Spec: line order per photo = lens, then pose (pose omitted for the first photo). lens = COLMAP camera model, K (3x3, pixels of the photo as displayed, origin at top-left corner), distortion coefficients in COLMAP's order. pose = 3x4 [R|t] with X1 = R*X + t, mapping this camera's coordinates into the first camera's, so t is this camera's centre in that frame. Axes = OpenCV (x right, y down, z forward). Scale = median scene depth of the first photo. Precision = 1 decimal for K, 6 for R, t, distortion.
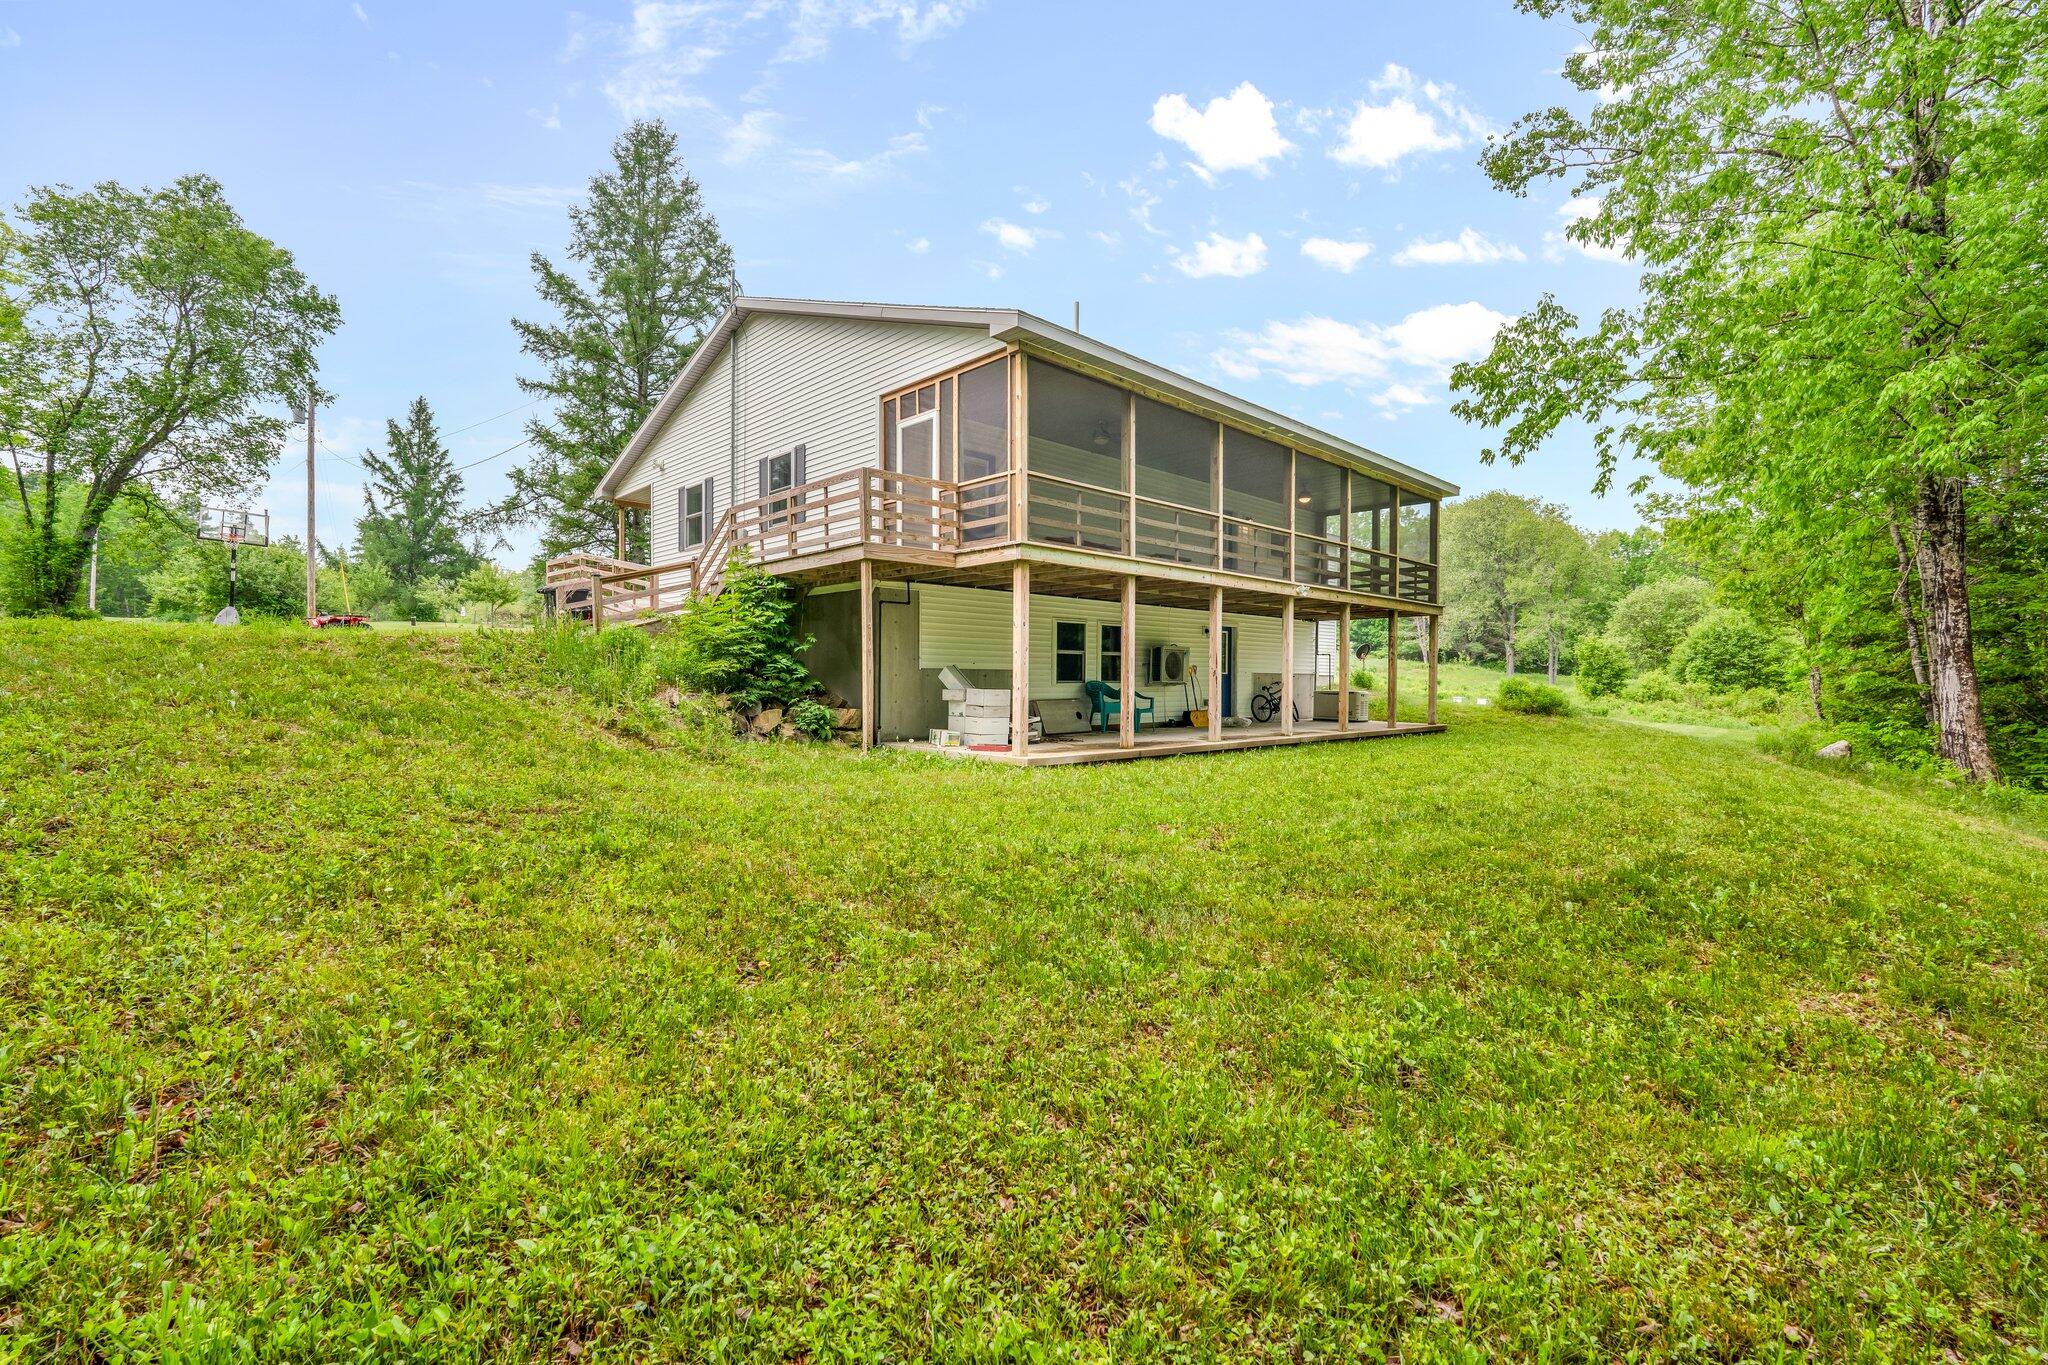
lens RADIAL K [[906.1, 0, 1015.4], [0, 906.1, 658.5], [0, 0, 1]] dist [-0.003085, -0.000549]
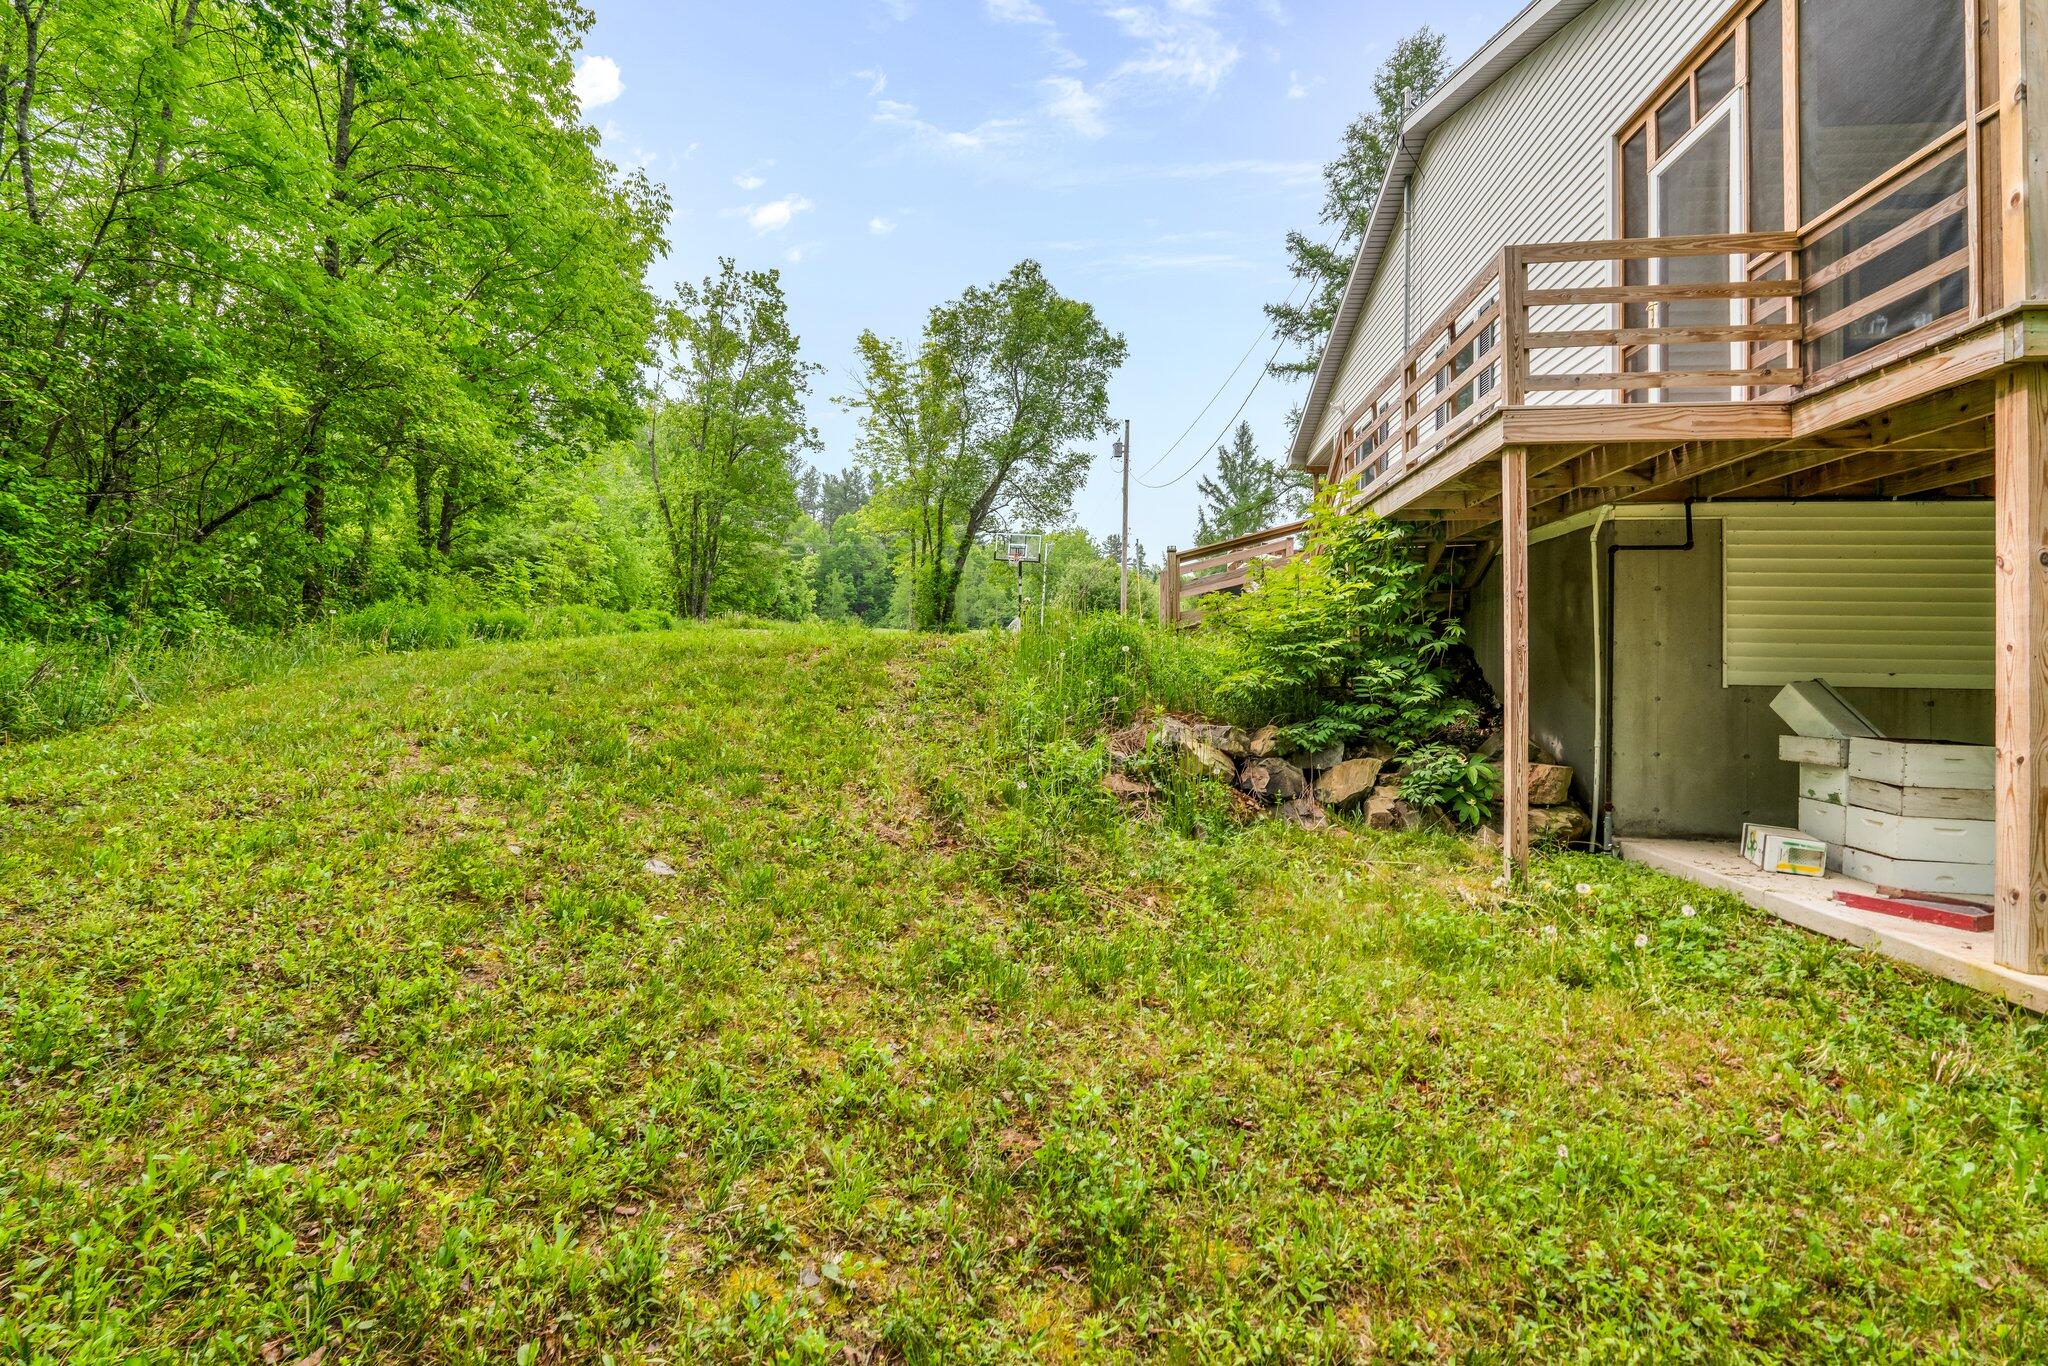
lens RADIAL K [[906.1, 0, 1015.4], [0, 906.1, 659.0], [0, 0, 1]] dist [-0.003085, -0.000549]
pose [[0.641371, -0.007443, -0.767195, 0.009087], [0.008133, 0.999963, -0.002901, -0.002073], [0.767188, -0.004379, 0.641407, 0.223306]]
